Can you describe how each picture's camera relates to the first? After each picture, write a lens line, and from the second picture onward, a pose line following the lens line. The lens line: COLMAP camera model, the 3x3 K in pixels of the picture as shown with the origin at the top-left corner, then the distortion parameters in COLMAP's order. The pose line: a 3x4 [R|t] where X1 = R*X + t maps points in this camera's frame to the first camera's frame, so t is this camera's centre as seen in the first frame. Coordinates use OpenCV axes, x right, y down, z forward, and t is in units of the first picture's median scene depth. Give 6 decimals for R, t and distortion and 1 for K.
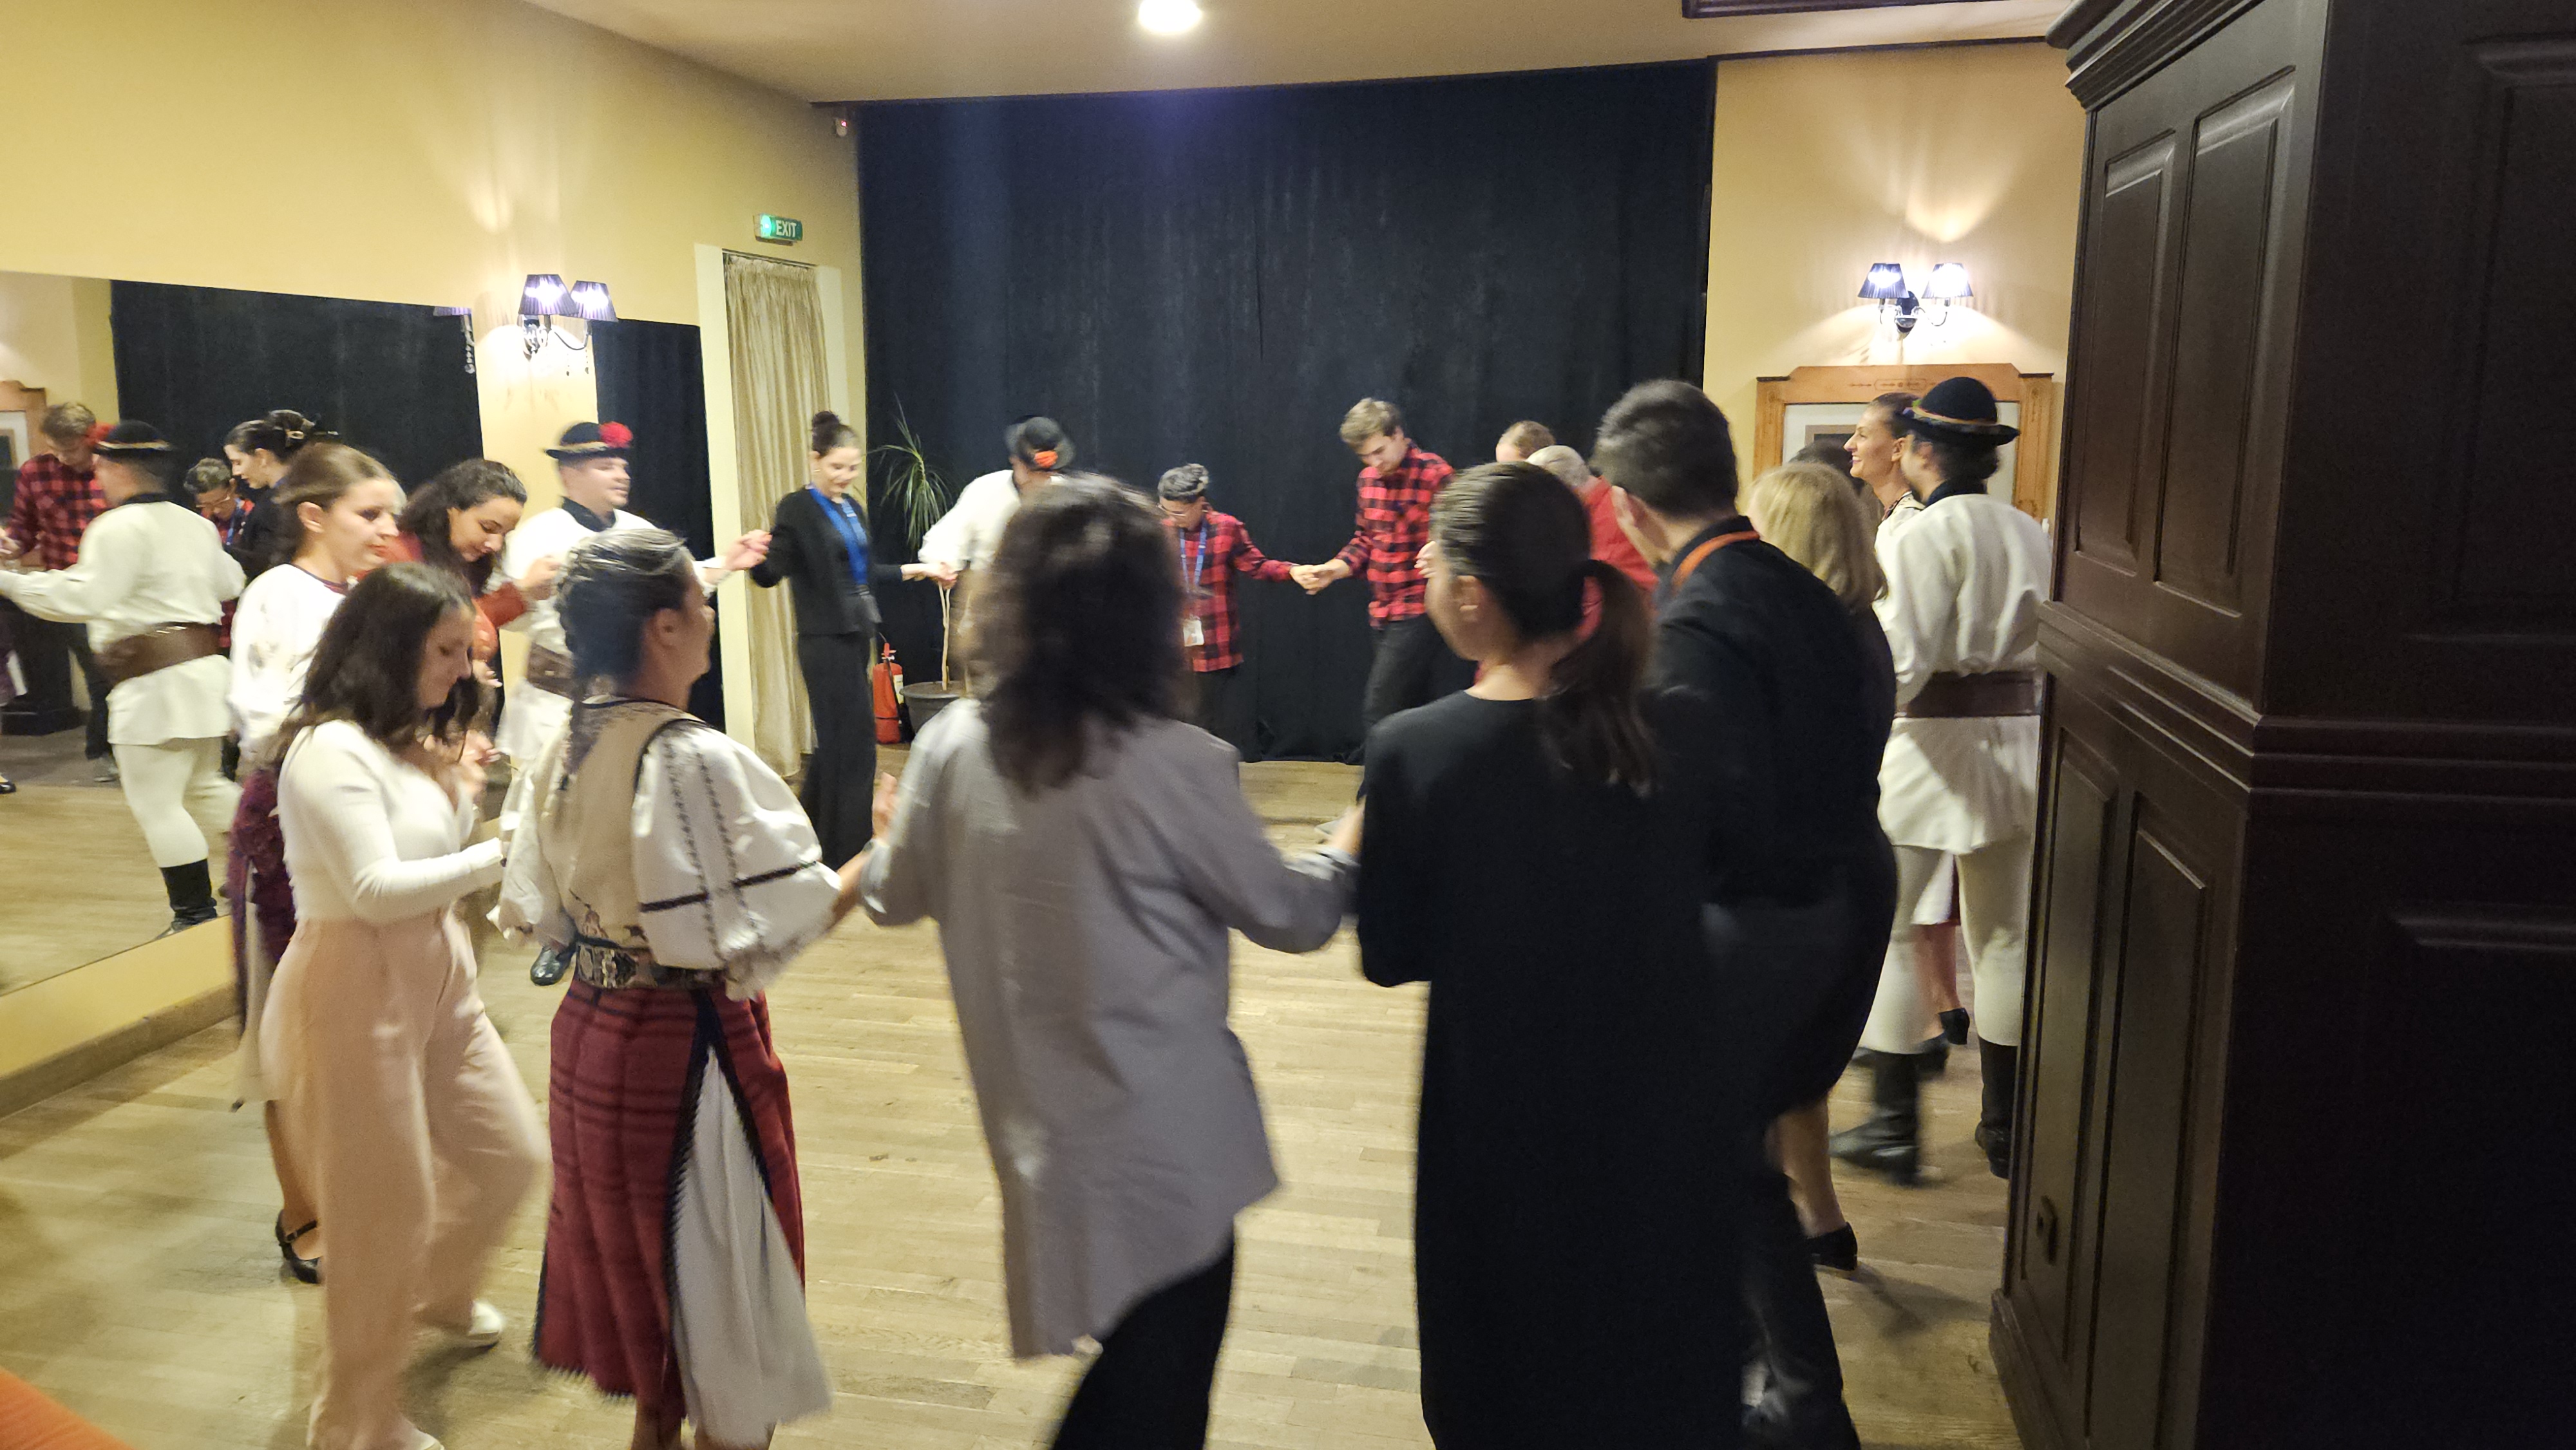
lens RADIAL K [[1748.3, 0, 1272.0], [0, 1748.3, 720.9], [0, 0, 1]] dist [0.050085, -0.007416]
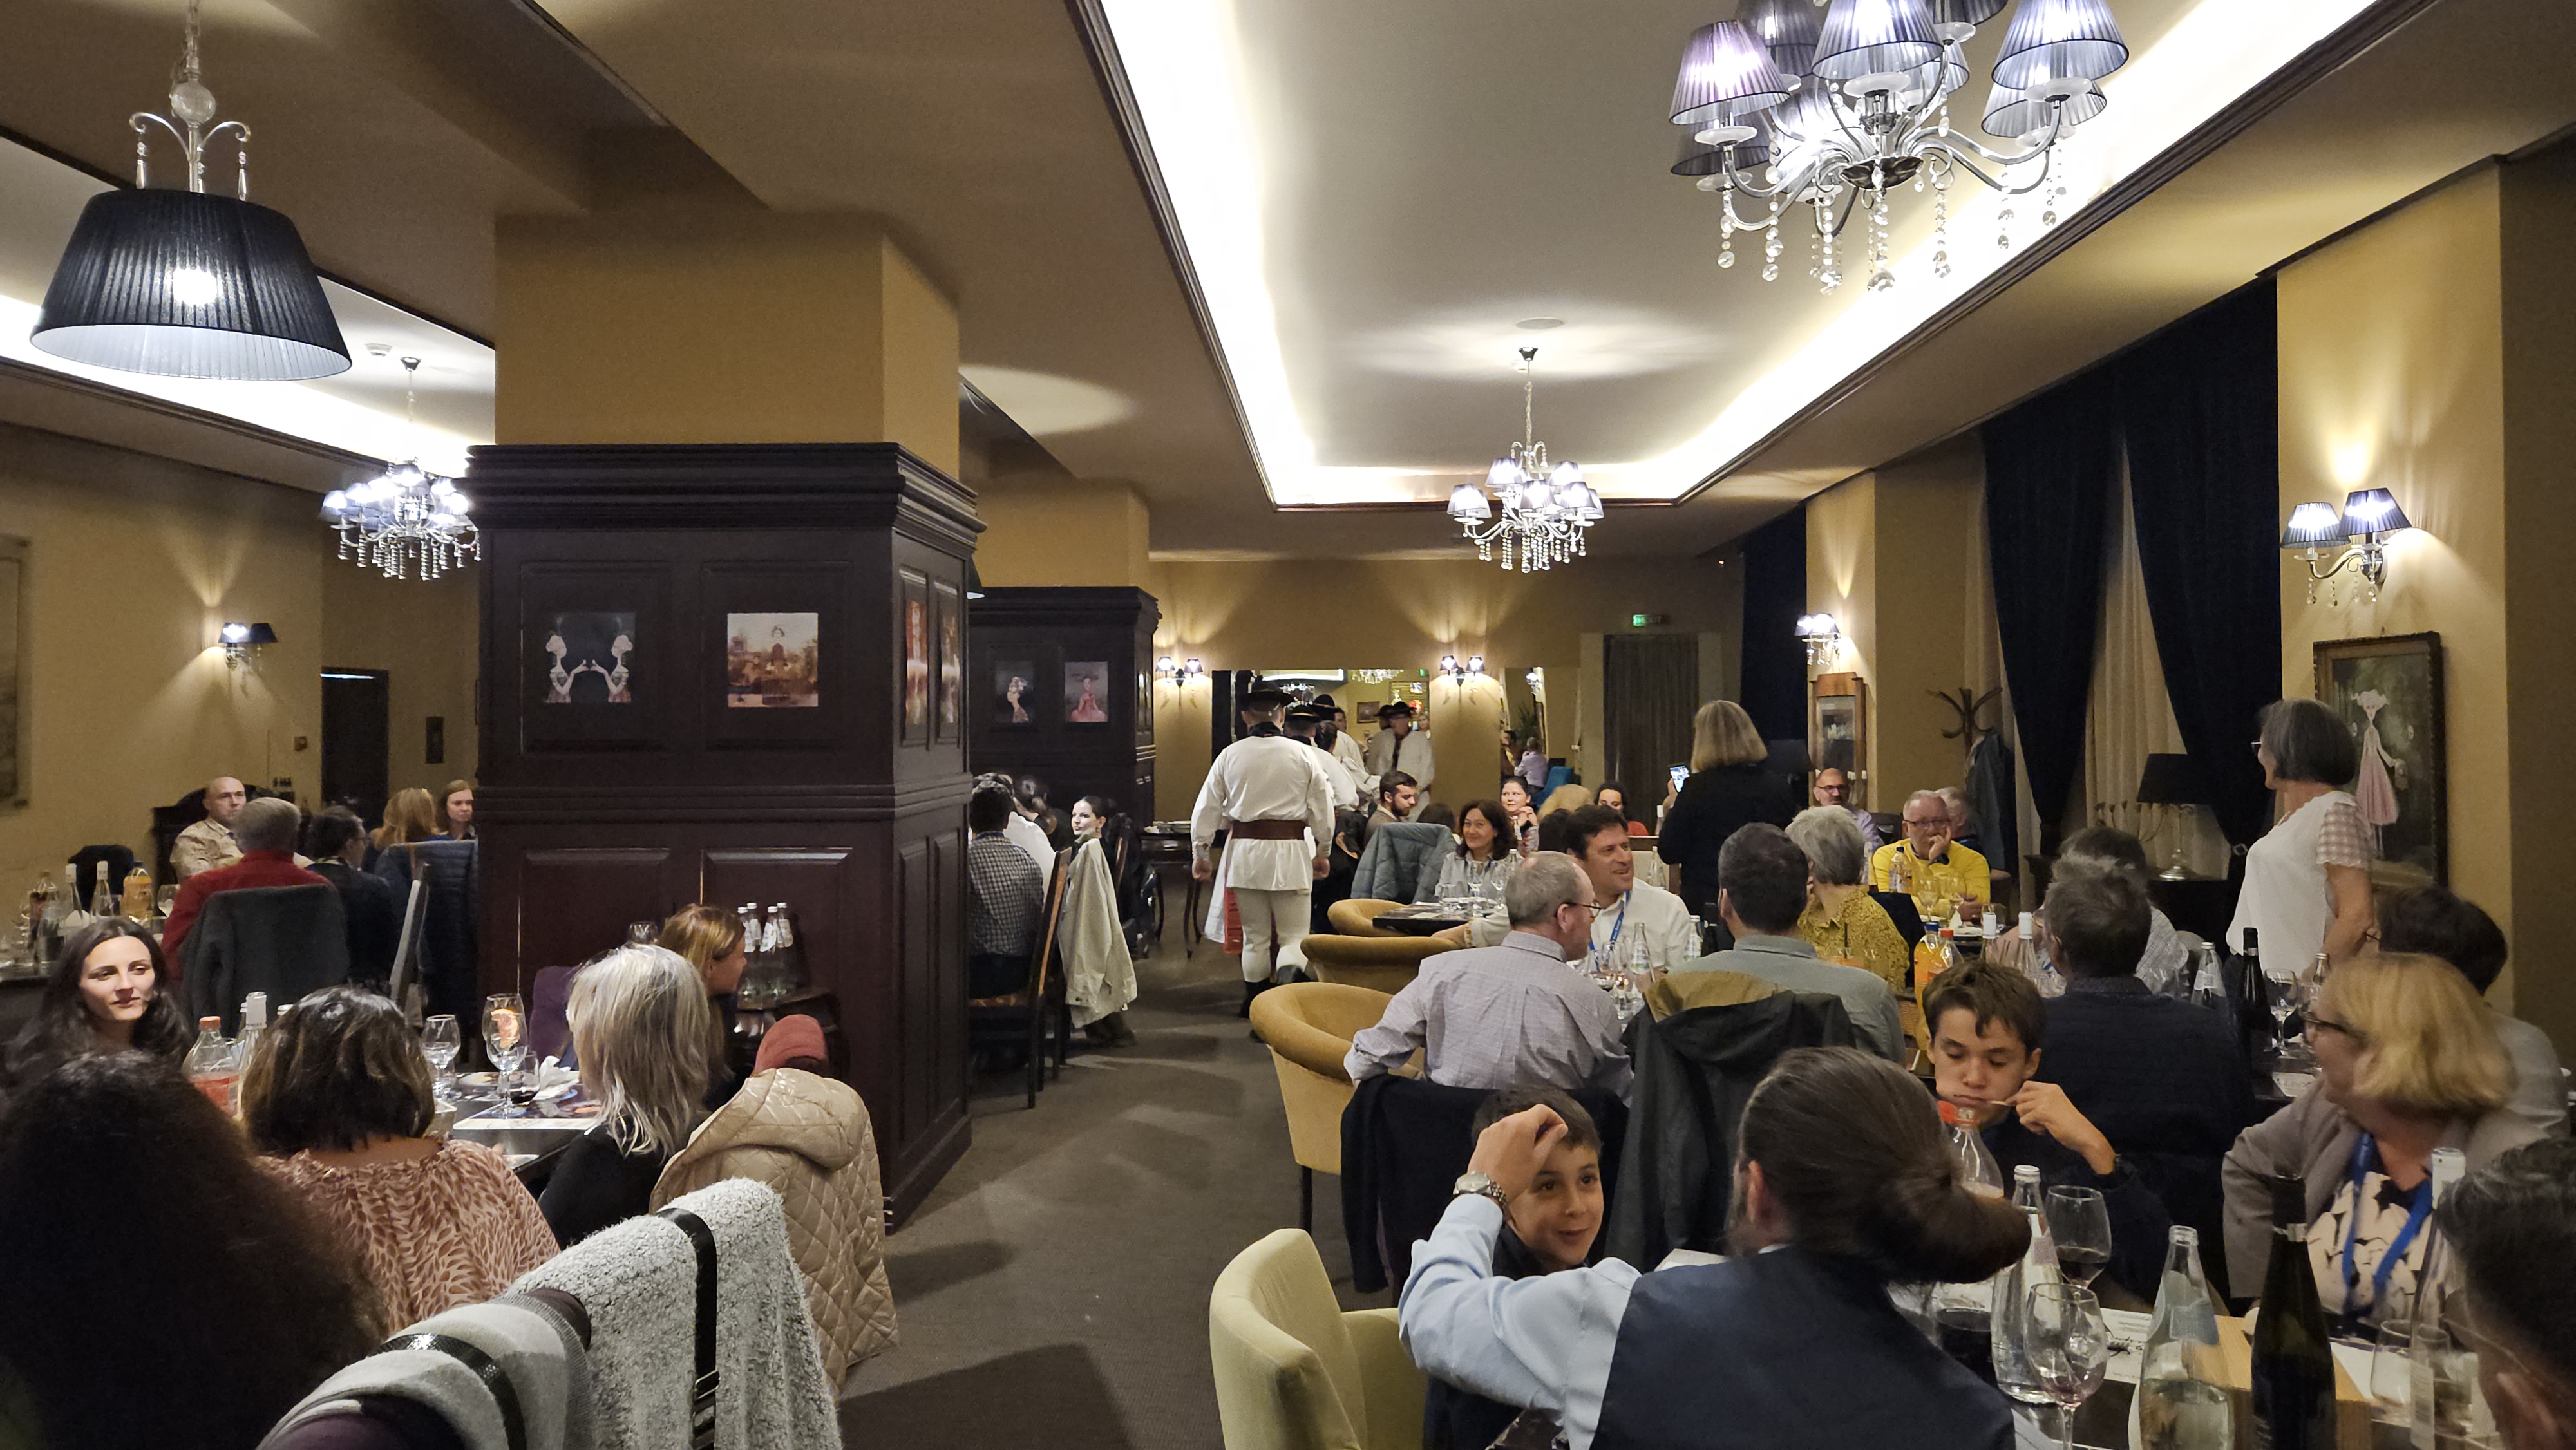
lens RADIAL K [[1738.6, 0, 1288.0], [0, 1738.6, 725.0], [0, 0, 1]] dist [0.065824, -0.003818]
pose [[0.187747, 0.006689, -0.982195, 1.981674], [-0.172279, 0.984699, -0.026226, -0.026245], [0.966991, 0.174135, 0.186027, 0.231845]]
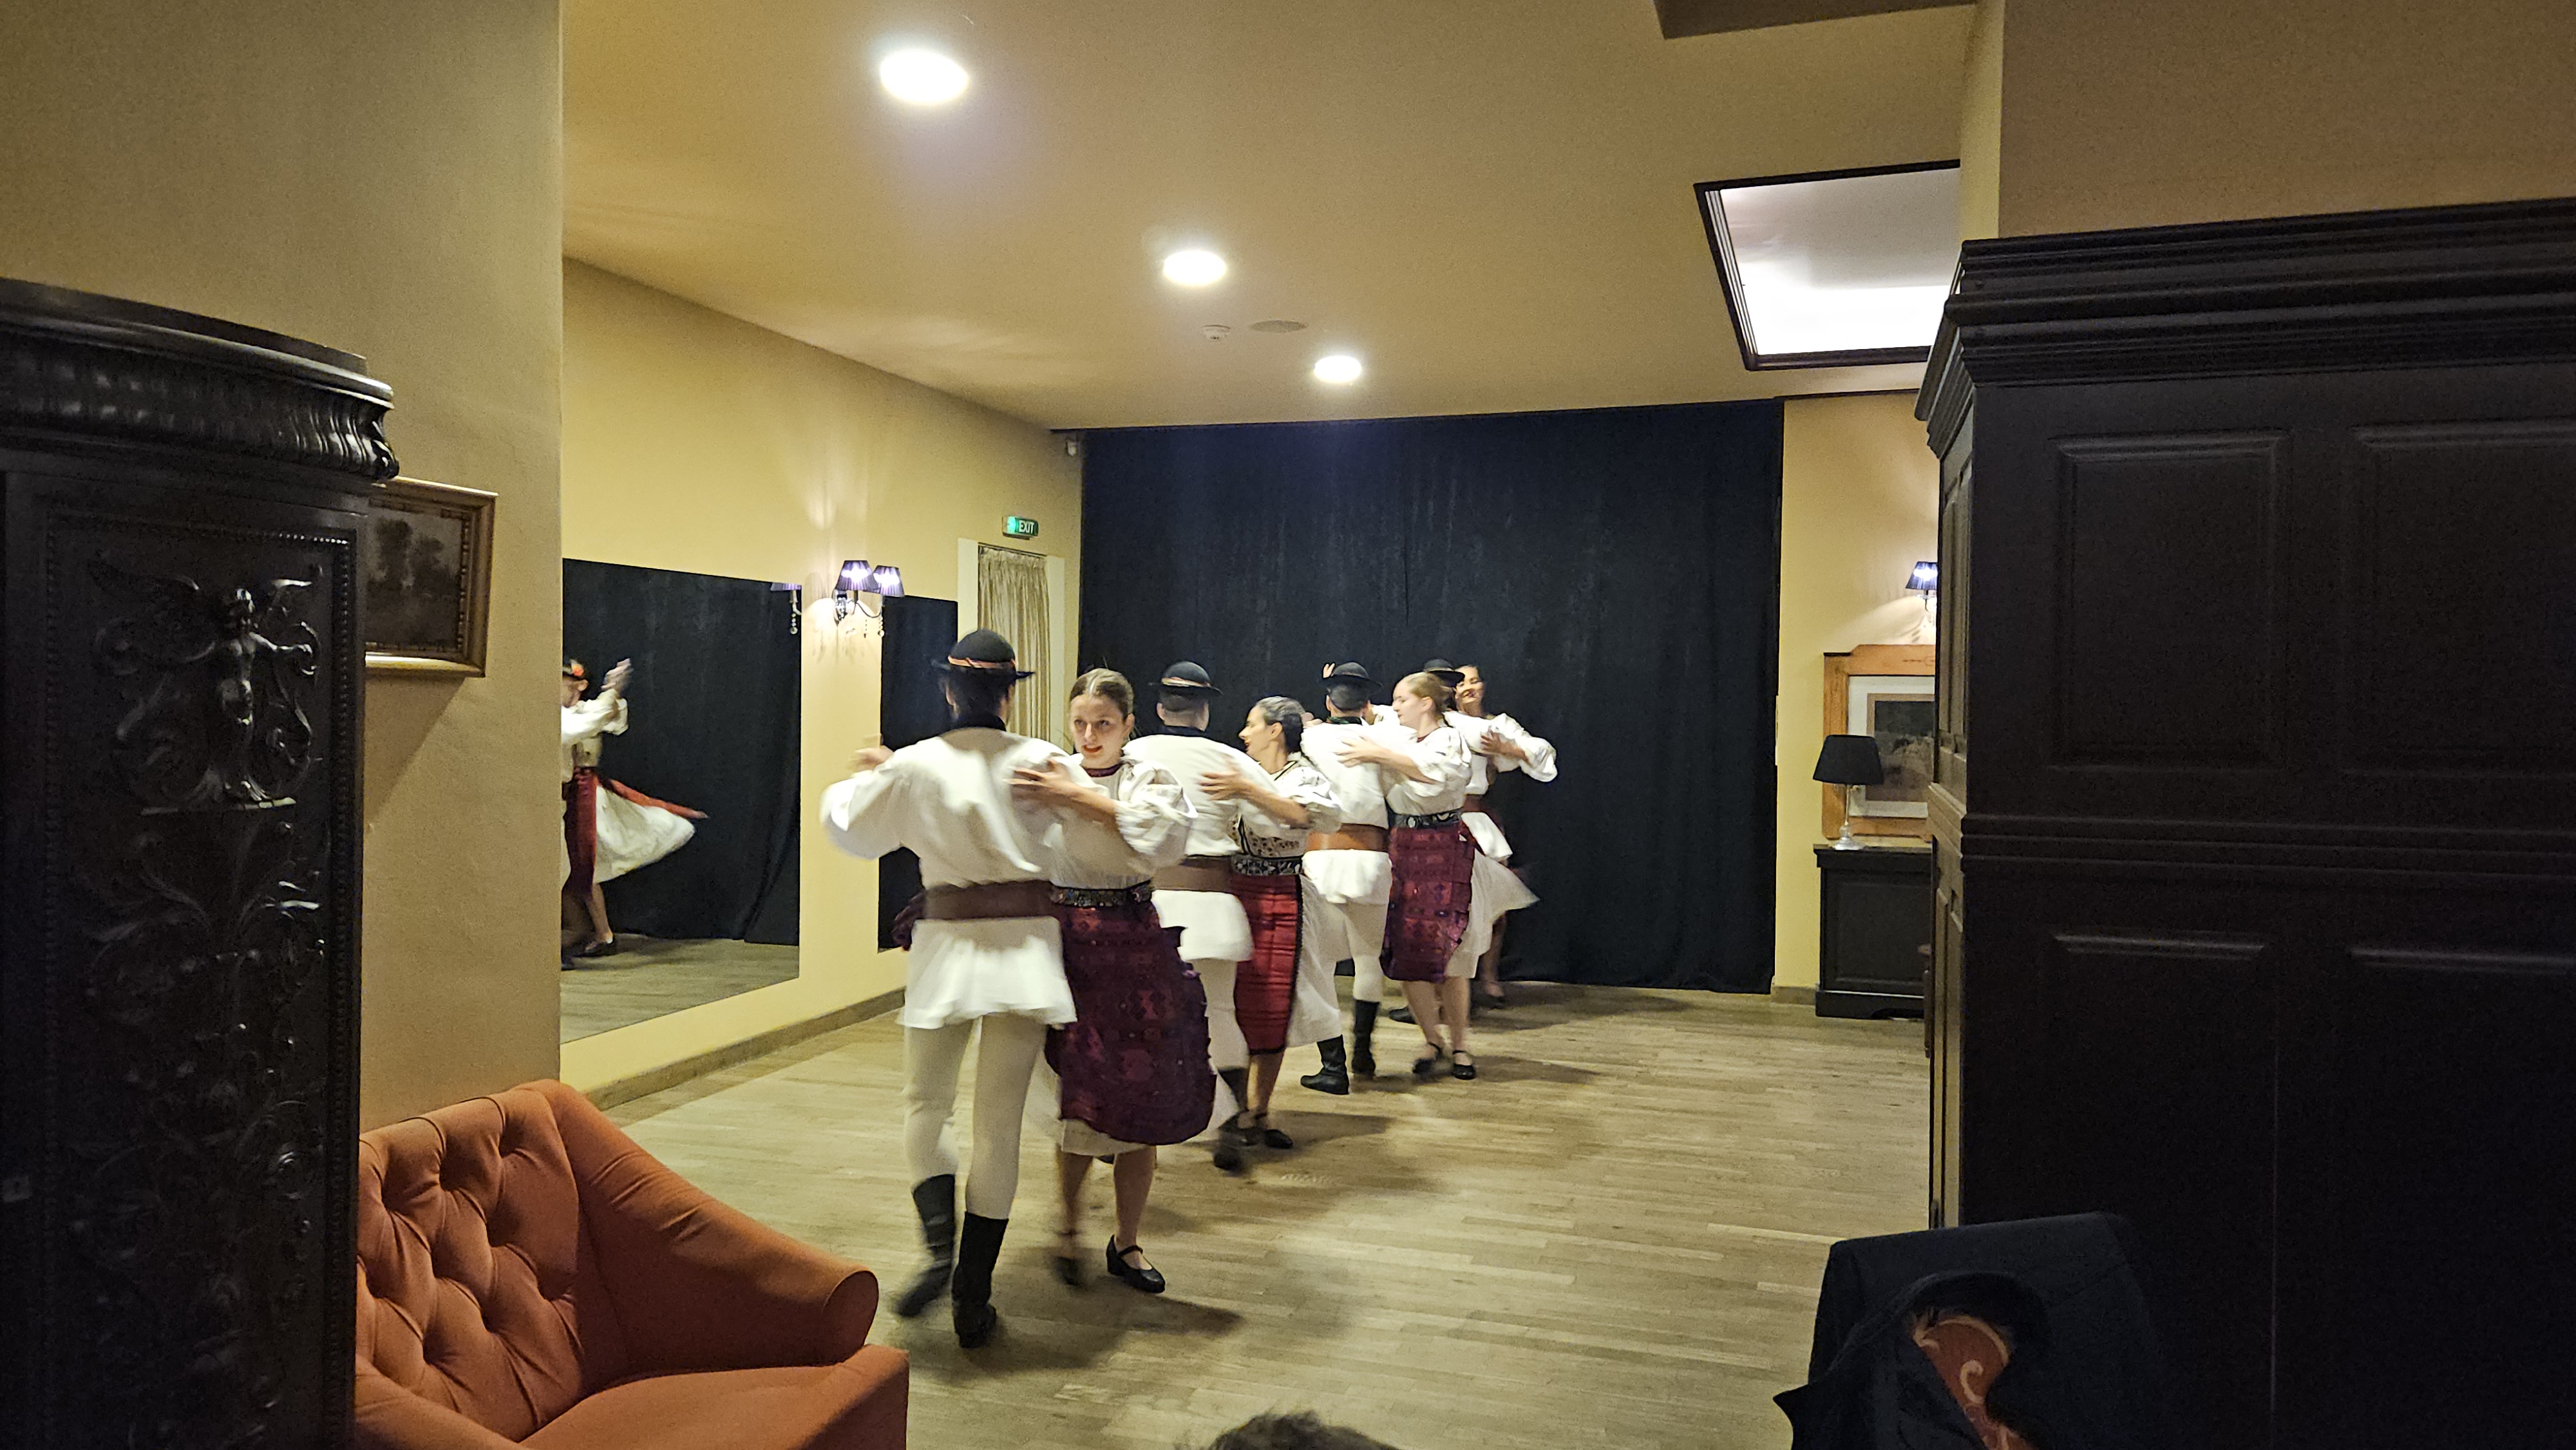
lens RADIAL K [[1738.6, 0, 1288.0], [0, 1738.6, 725.0], [0, 0, 1]] dist [0.065824, -0.003818]
pose [[0.996600, 0.017402, -0.080537, 0.011522], [-0.030076, 0.986828, -0.158950, 0.056082], [0.076710, 0.160832, 0.983996, -0.201166]]
